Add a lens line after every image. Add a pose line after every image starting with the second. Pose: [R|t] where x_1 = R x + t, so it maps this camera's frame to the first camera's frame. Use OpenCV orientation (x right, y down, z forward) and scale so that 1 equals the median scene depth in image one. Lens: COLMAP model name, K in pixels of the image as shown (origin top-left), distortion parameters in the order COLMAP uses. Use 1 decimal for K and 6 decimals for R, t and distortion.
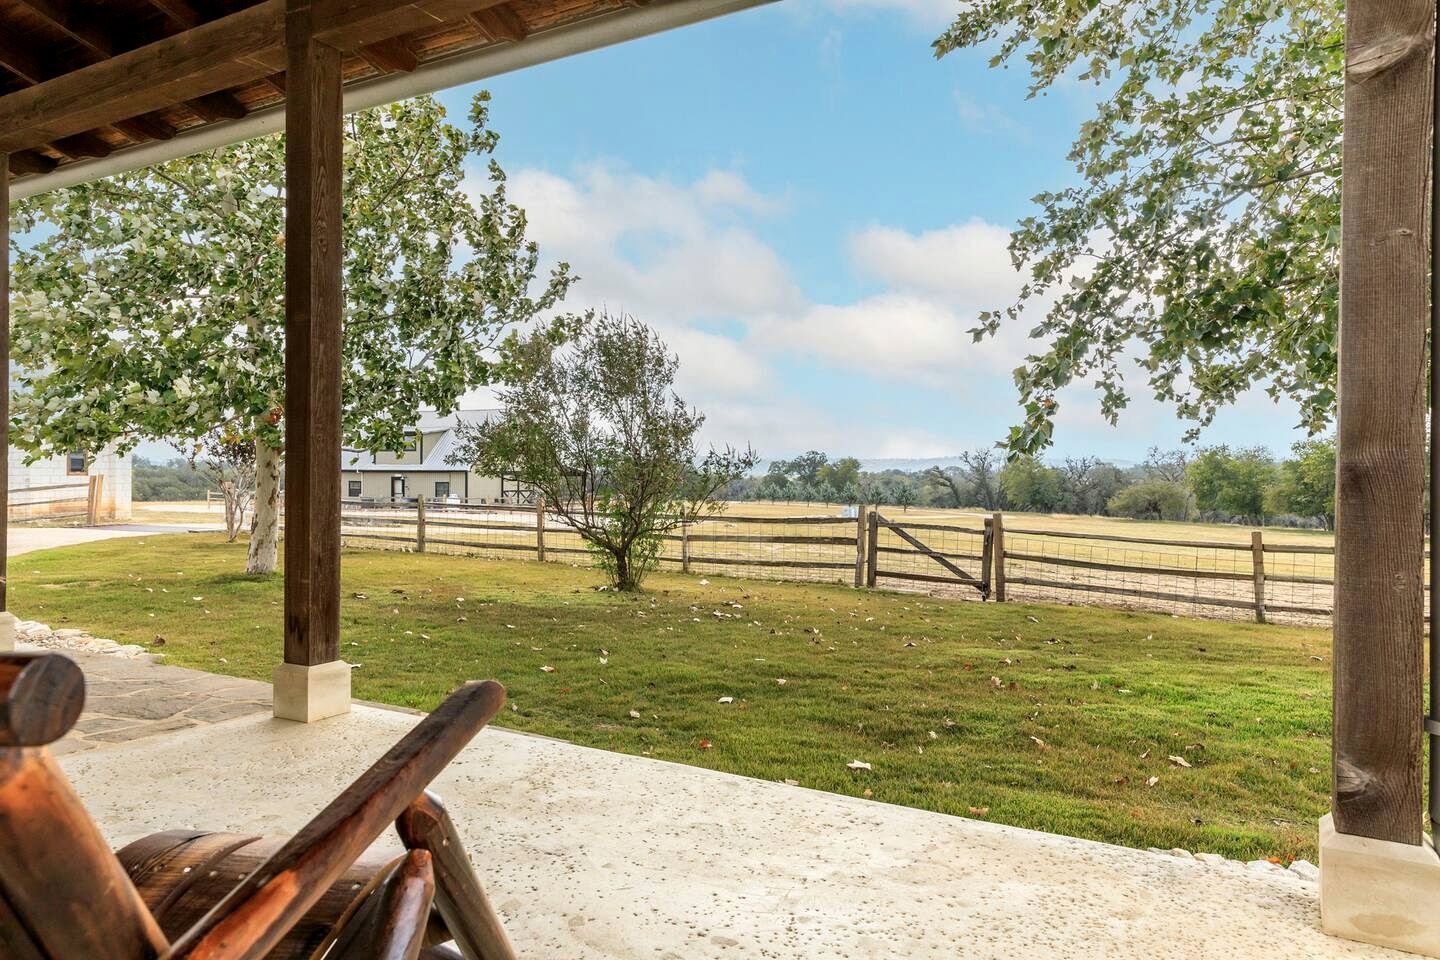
lens RADIAL K [[958.8, 0, 720.0], [0, 958.8, 480.0], [0, 0, 1]] dist [0.017943, 0.000274]
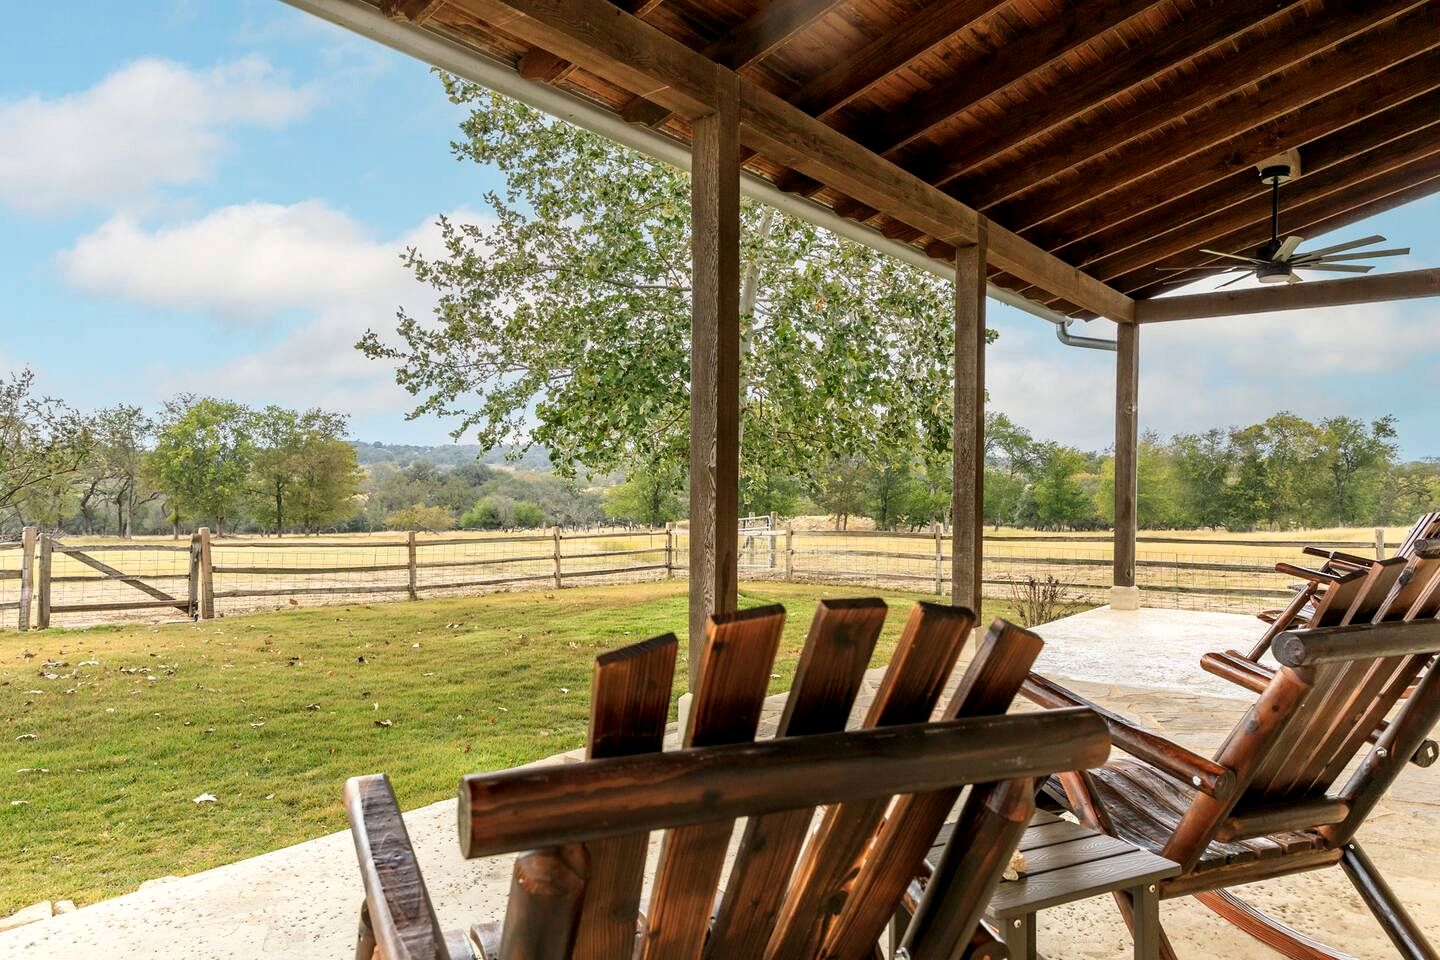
lens RADIAL K [[958.8, 0, 720.0], [0, 958.8, 480.0], [0, 0, 1]] dist [0.017943, 0.000274]
pose [[0.162494, 0.001406, 0.986709, -0.571461], [-0.004149, 0.999991, -0.000742, -0.014806], [-0.986701, -0.003974, 0.162498, 0.321634]]
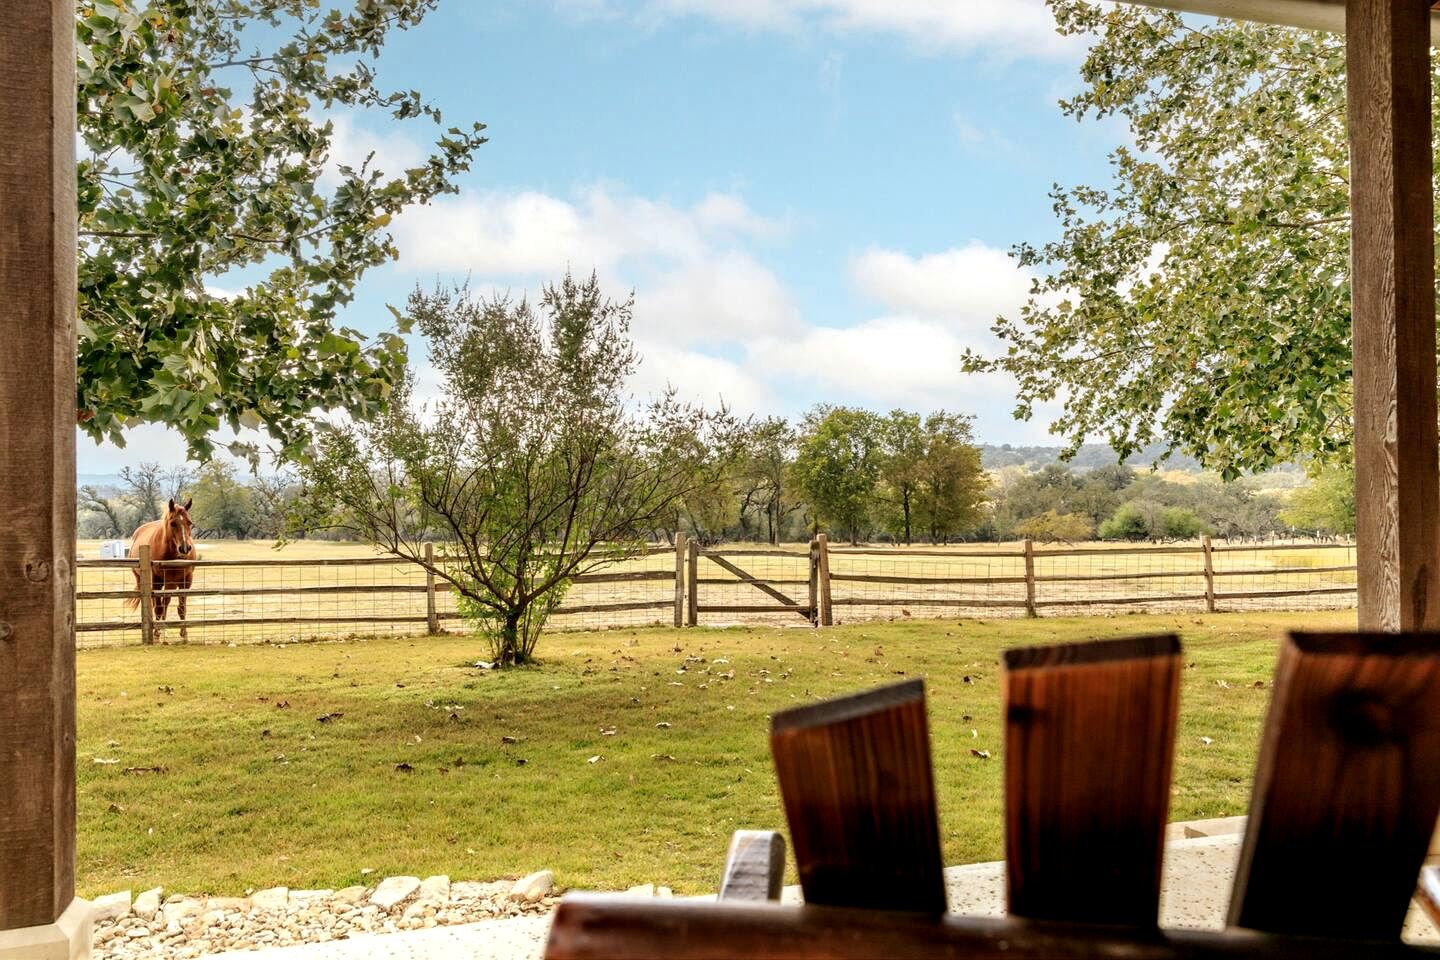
lens RADIAL K [[1065.4, 0, 720.0], [0, 1065.4, 480.0], [0, 0, 1]] dist [0.000685, 0.010104]
pose [[0.697486, -0.005470, 0.716578, -0.538778], [0.018296, 0.999781, -0.010177, -0.010963], [-0.716365, 0.020209, 0.697433, 0.315512]]
